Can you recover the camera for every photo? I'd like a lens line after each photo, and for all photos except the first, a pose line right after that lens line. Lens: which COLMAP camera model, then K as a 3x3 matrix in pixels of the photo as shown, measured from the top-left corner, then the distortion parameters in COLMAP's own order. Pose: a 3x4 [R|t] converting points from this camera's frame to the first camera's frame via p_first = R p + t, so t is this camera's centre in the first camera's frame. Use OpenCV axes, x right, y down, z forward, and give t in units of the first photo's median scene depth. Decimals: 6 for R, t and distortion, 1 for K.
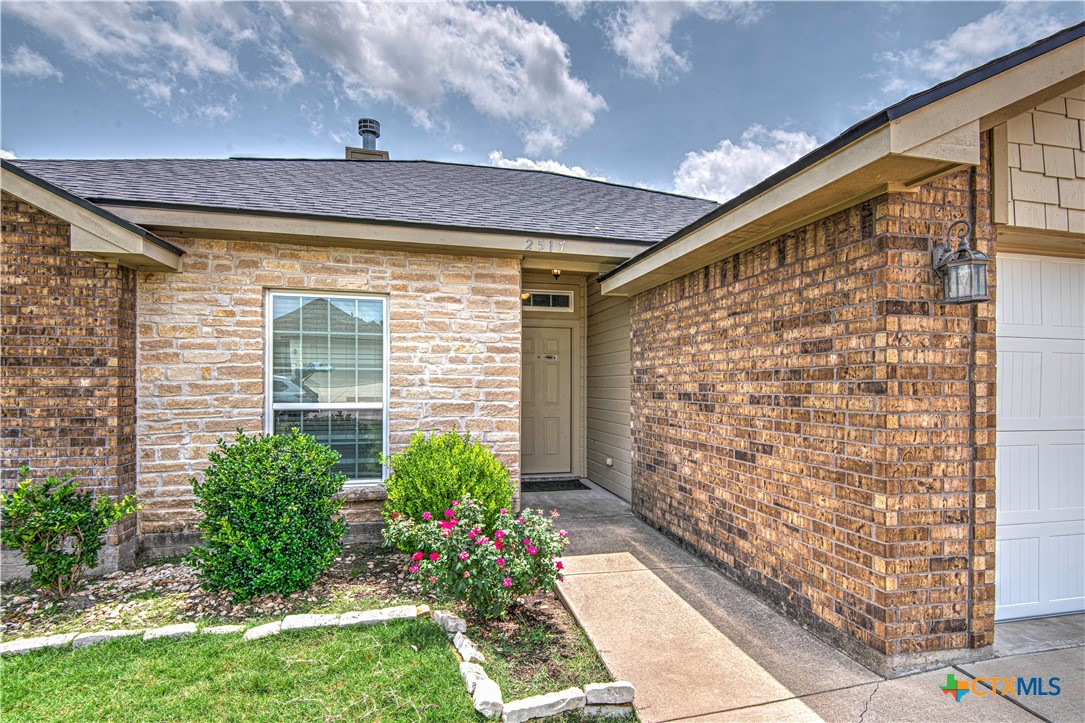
lens RADIAL K [[534.7, 0, 545.4], [0, 534.7, 379.0], [0, 0, 1]] dist [0.027156, -0.021432]
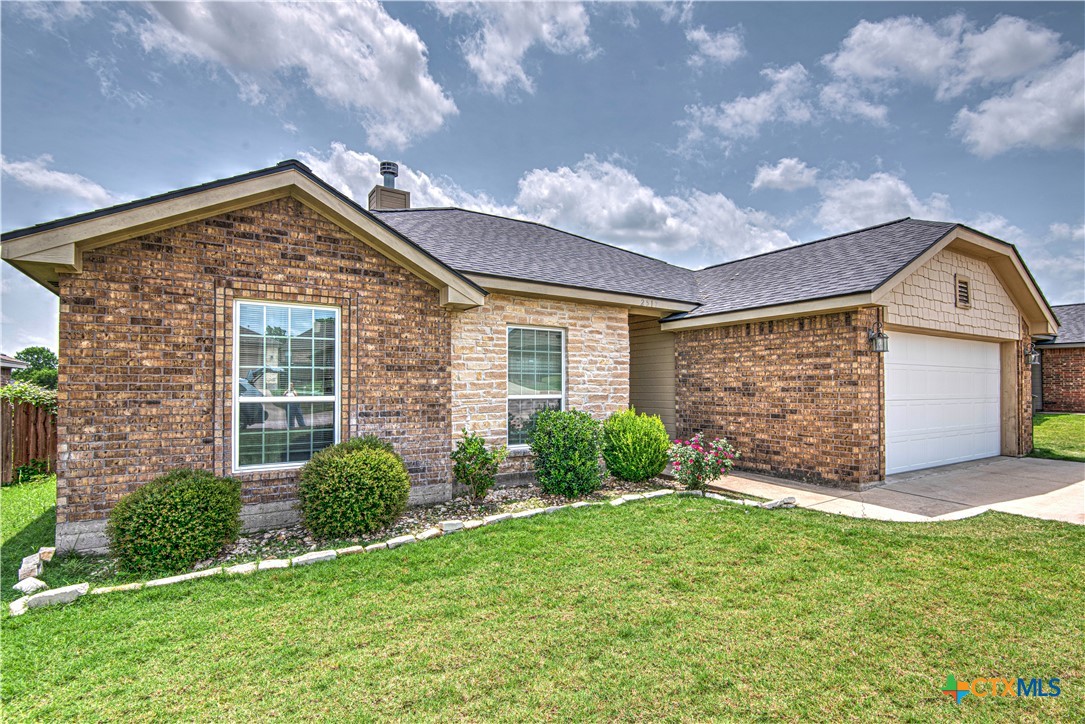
lens RADIAL K [[534.7, 0, 545.4], [0, 534.7, 379.5], [0, 0, 1]] dist [0.027156, -0.021432]
pose [[0.938899, 0.001955, 0.344188, -1.093816], [-0.000446, 0.999990, -0.004464, 0.006861], [-0.344193, 0.004038, 0.938890, -0.609922]]
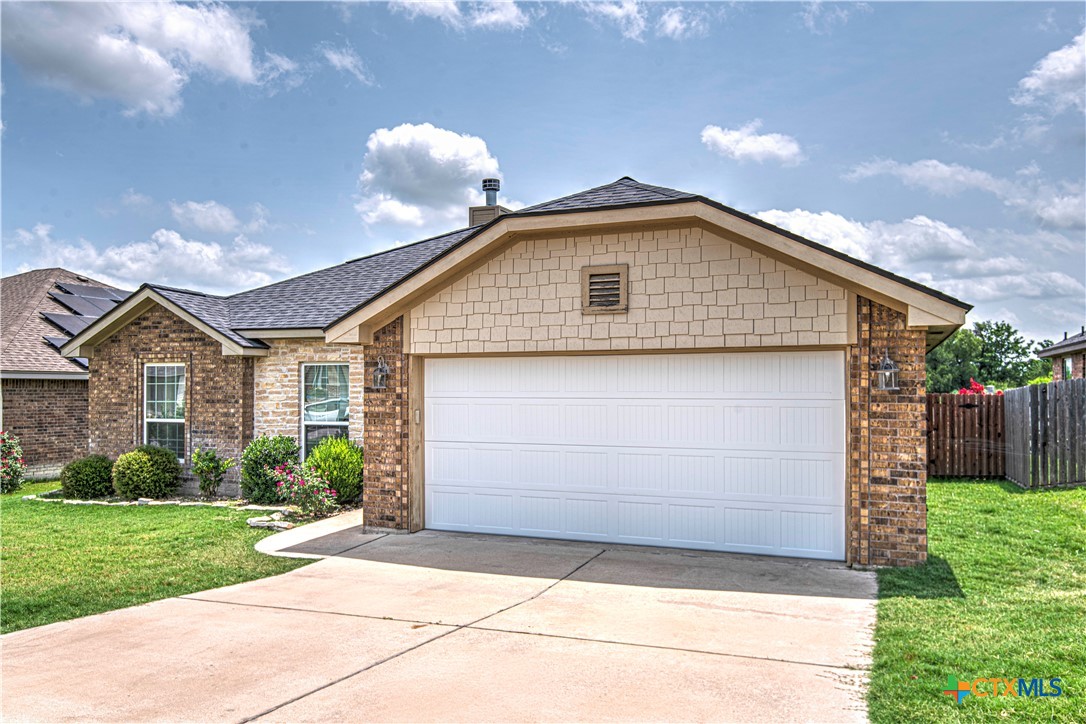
lens RADIAL K [[868.0, 0, 597.9], [0, 868.0, 365.0], [0, 0, 1]] dist [0.001221, 0.000693]
pose [[0.824254, -0.017004, -0.565964, 2.453249], [0.007475, 0.999789, -0.019151, -0.102722], [0.566170, 0.011554, 0.824207, -1.121883]]
